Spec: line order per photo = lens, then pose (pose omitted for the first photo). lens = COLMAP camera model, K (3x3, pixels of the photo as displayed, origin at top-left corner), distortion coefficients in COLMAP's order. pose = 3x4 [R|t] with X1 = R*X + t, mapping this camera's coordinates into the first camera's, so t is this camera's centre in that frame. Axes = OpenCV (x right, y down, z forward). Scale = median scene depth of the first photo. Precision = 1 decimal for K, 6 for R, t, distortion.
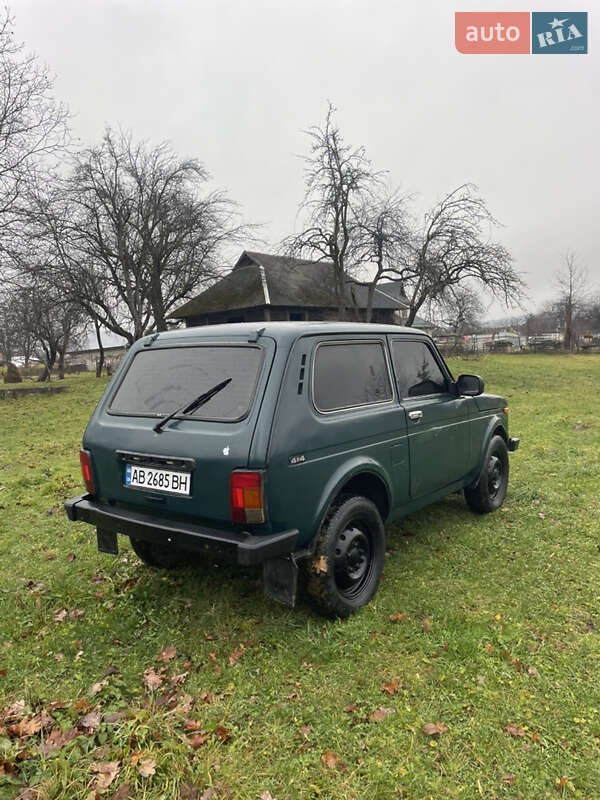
lens RADIAL K [[596.8, 0, 300.0], [0, 596.8, 400.0], [0, 0, 1]] dist [0.092830, -0.117179]
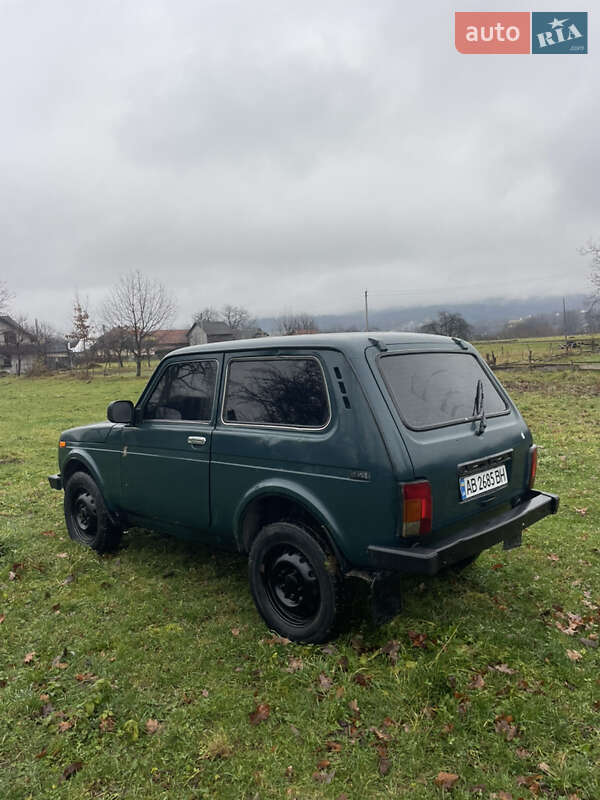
lens RADIAL K [[596.8, 0, 300.0], [0, 596.8, 400.0], [0, 0, 1]] dist [0.092830, -0.117179]
pose [[0.109429, -0.032532, 0.993462, -1.250301], [0.112091, 0.993493, 0.020186, -0.057469], [-0.987654, 0.109149, 0.112363, 1.158788]]
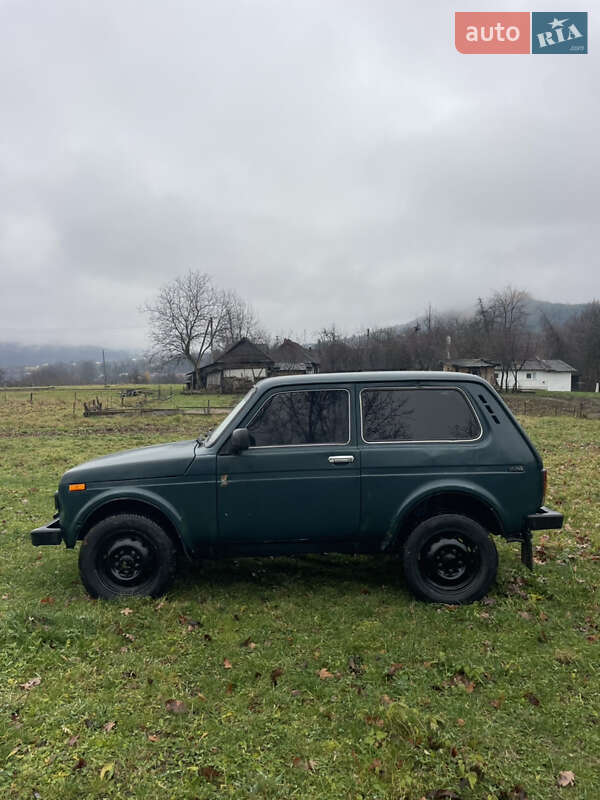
lens RADIAL K [[596.8, 0, 300.0], [0, 596.8, 400.0], [0, 0, 1]] dist [0.092830, -0.117179]
pose [[-0.595862, 0.042360, 0.801969, -1.134015], [0.107566, 0.993820, 0.027427, -0.149931], [-0.795851, 0.102608, -0.596735, 2.289298]]
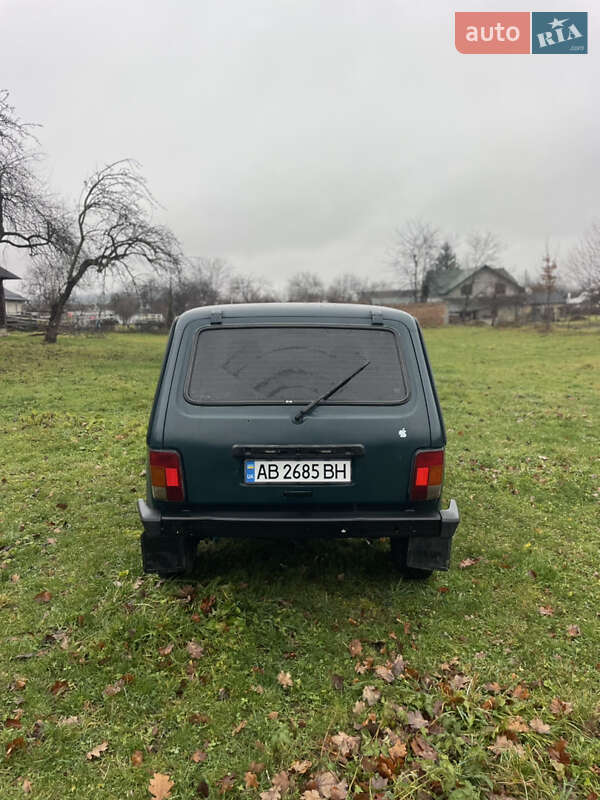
lens RADIAL K [[596.8, 0, 300.0], [0, 596.8, 400.0], [0, 0, 1]] dist [0.092830, -0.117179]
pose [[0.786232, -0.045568, 0.616249, -0.783467], [0.023091, 0.998747, 0.044391, -0.017756], [-0.617499, -0.020672, 0.786300, 0.275597]]
